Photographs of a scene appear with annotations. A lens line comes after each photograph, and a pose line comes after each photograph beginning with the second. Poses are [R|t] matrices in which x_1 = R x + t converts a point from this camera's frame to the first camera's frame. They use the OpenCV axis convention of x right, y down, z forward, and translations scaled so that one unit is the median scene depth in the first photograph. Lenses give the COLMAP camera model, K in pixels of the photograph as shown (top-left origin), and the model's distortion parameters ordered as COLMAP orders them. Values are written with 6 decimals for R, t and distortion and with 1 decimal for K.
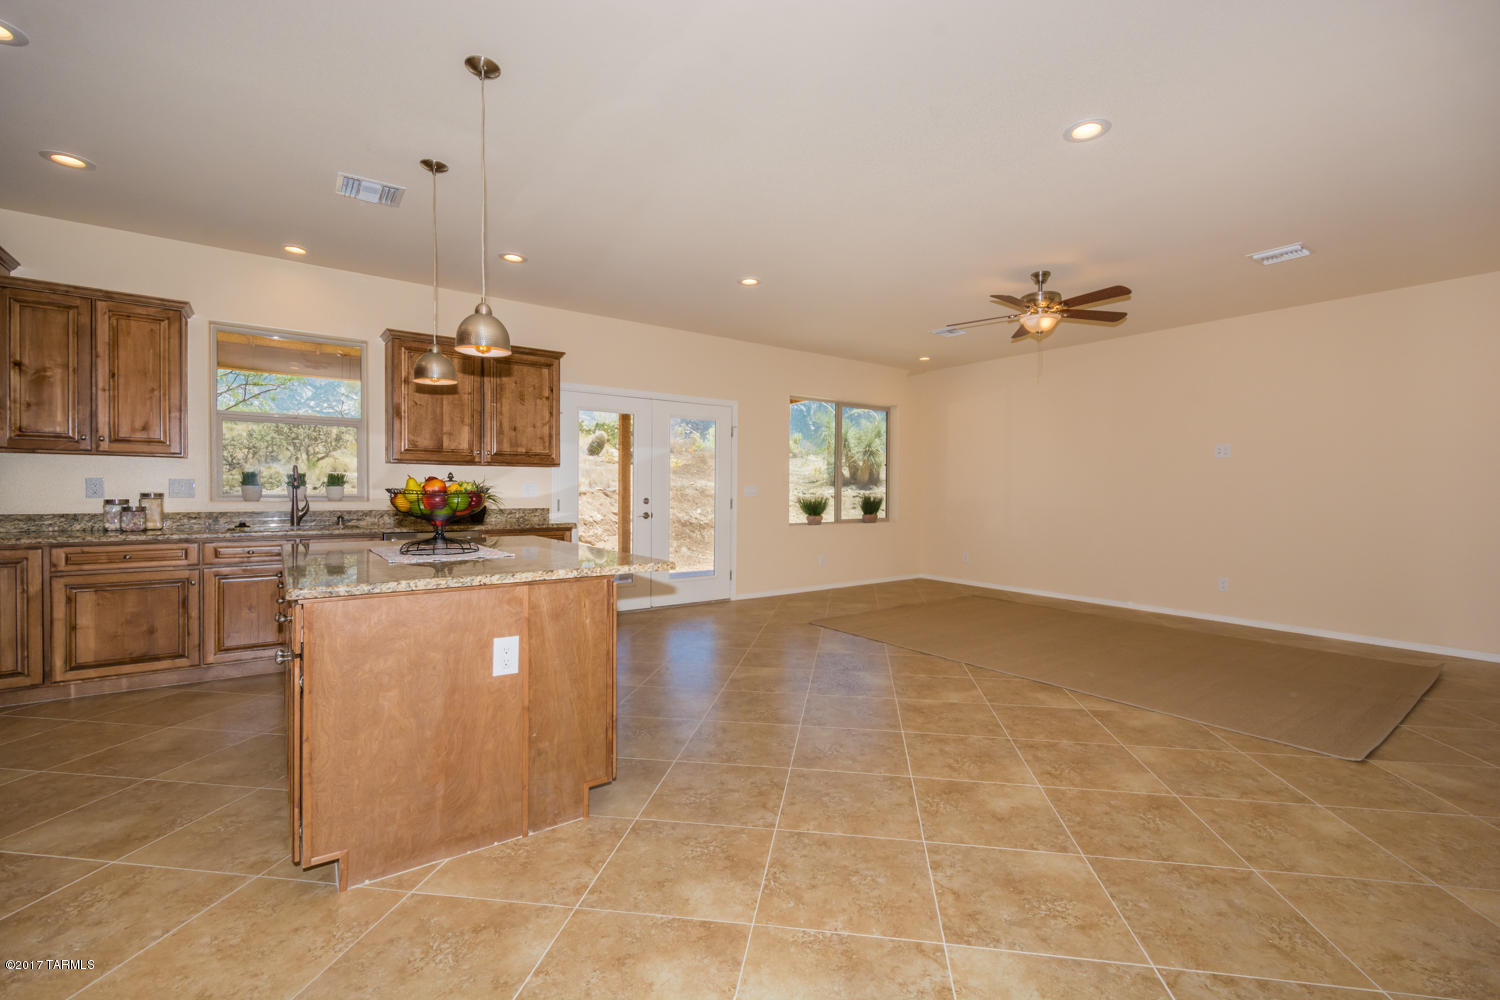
lens RADIAL K [[658.8, 0, 750.0], [0, 658.8, 500.0], [0, 0, 1]] dist [0.054017, -0.000105]
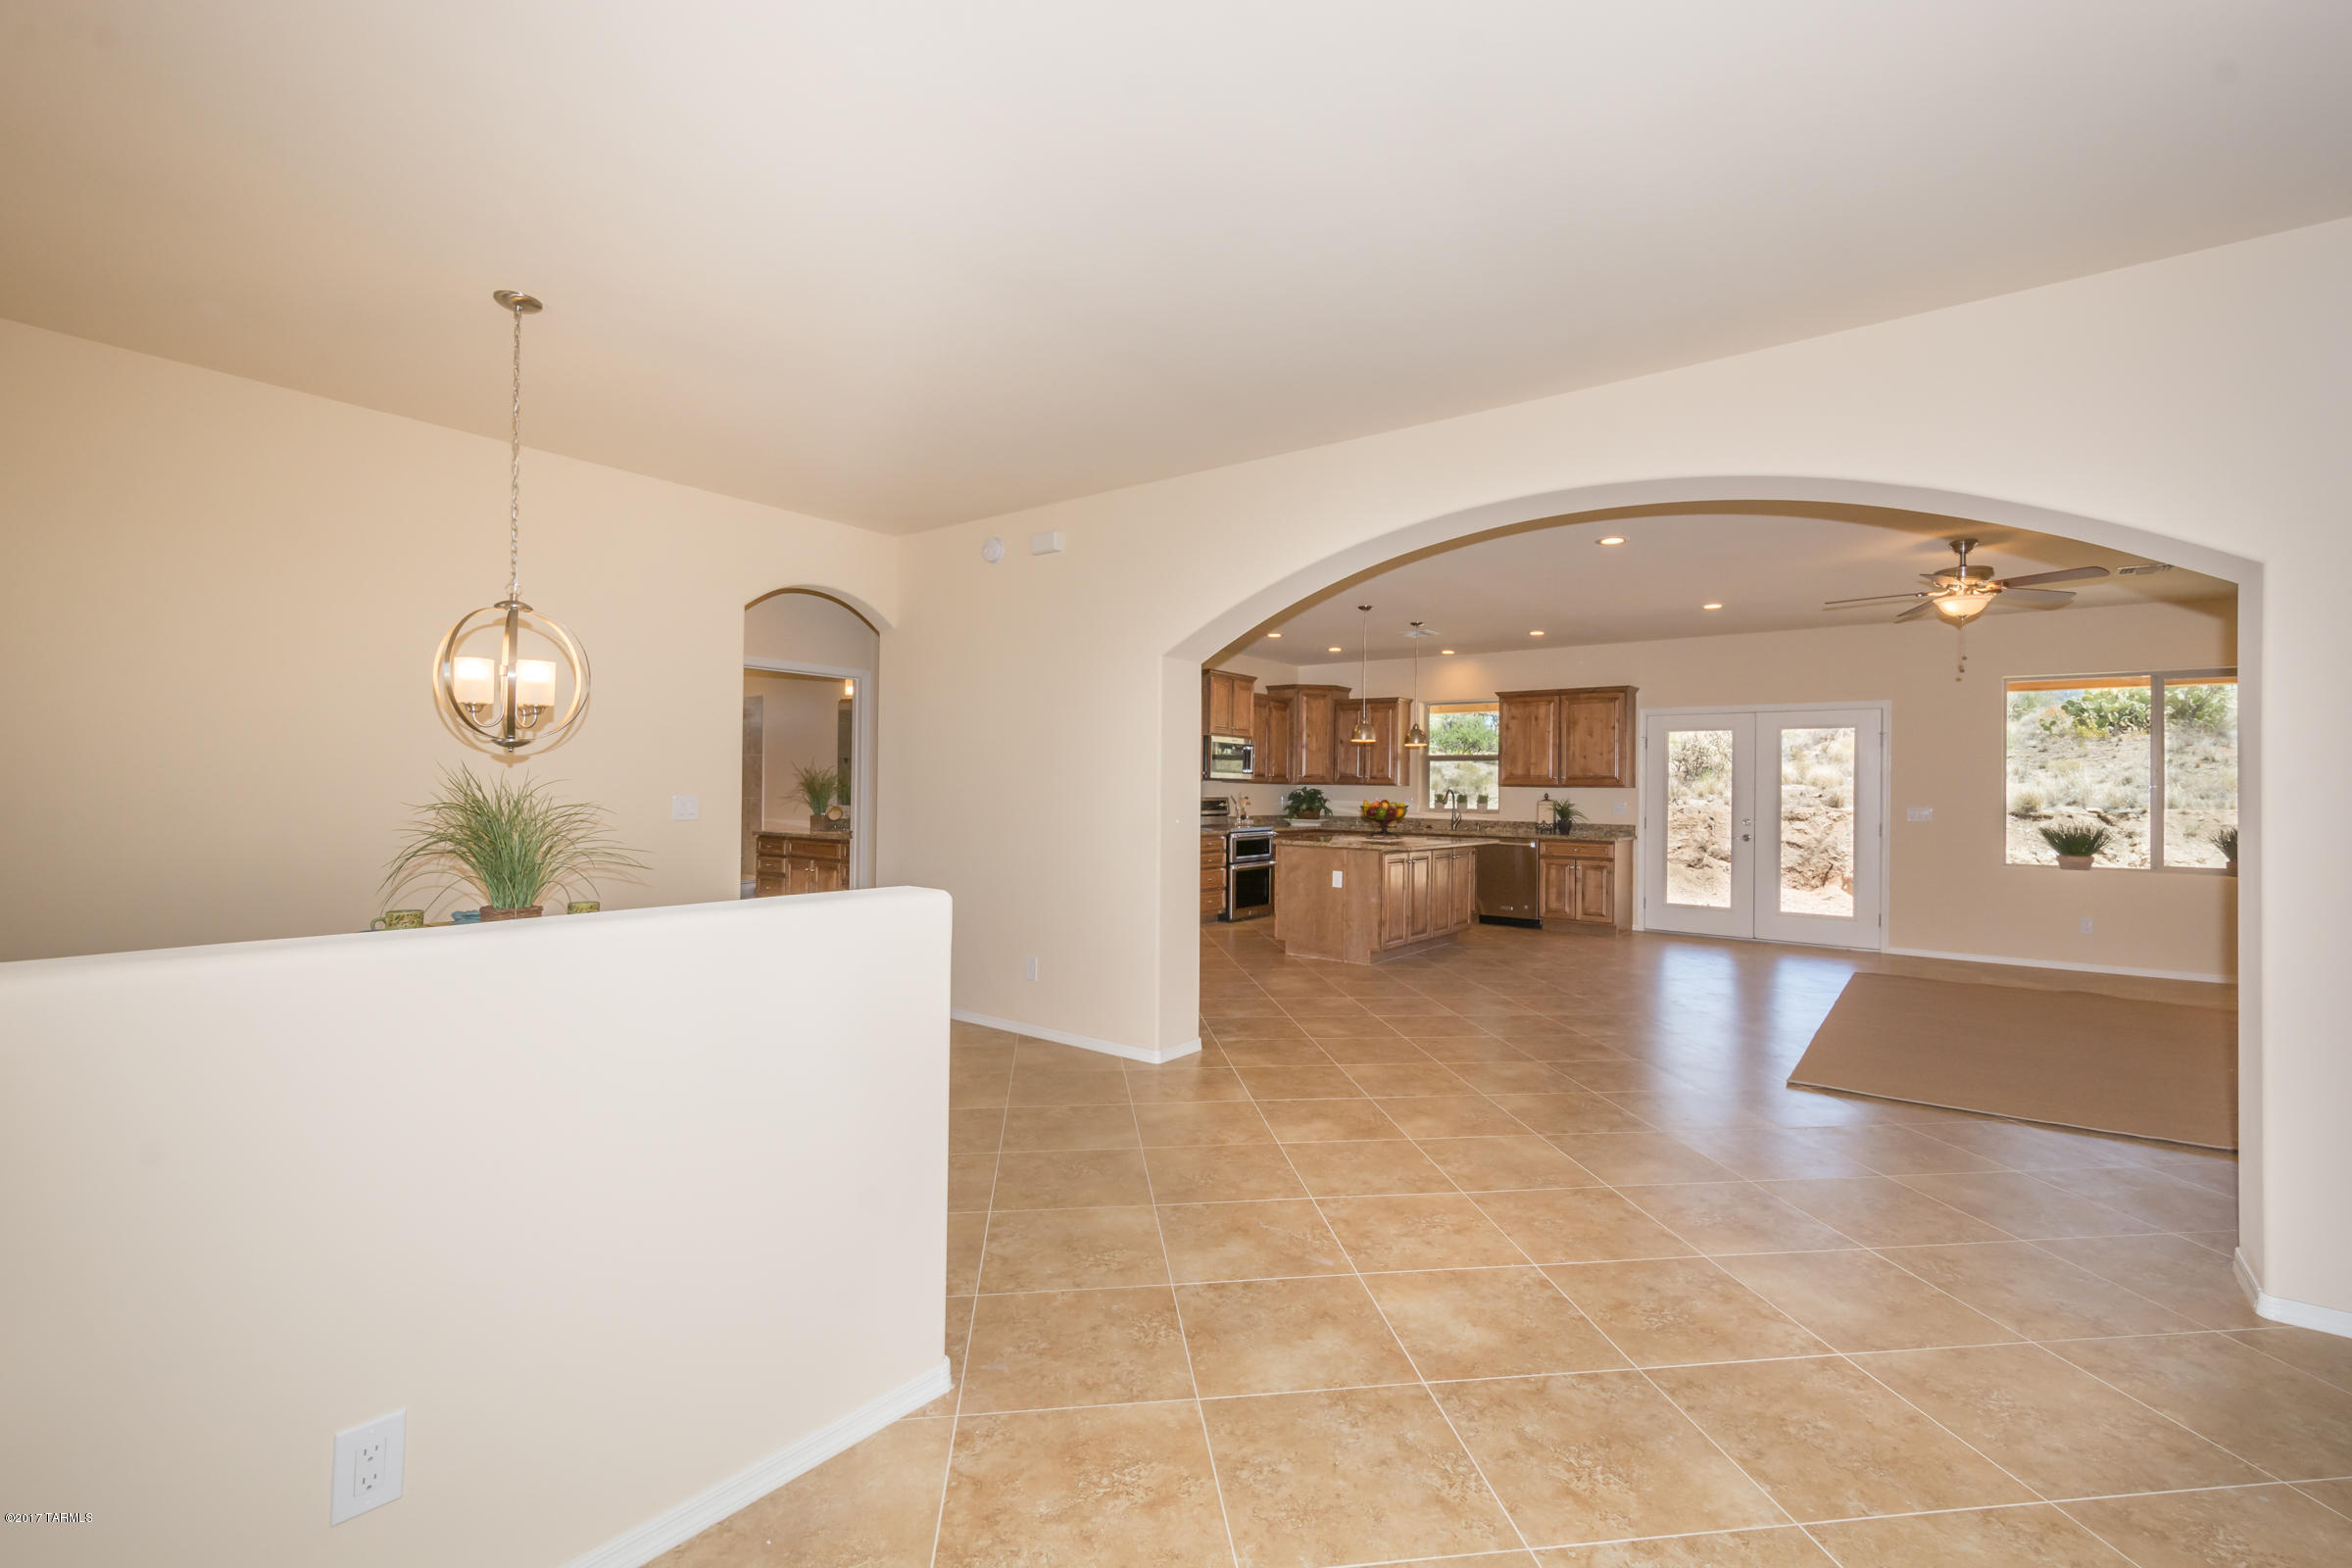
lens RADIAL K [[1033.0, 0, 1176.0], [0, 1033.0, 784.0], [0, 0, 1]] dist [0.054017, -0.000105]
pose [[0.273088, -0.005048, -0.961976, 1.231350], [-0.023139, 0.999662, -0.011815, -0.018795], [0.961711, 0.025486, 0.272879, -0.213713]]
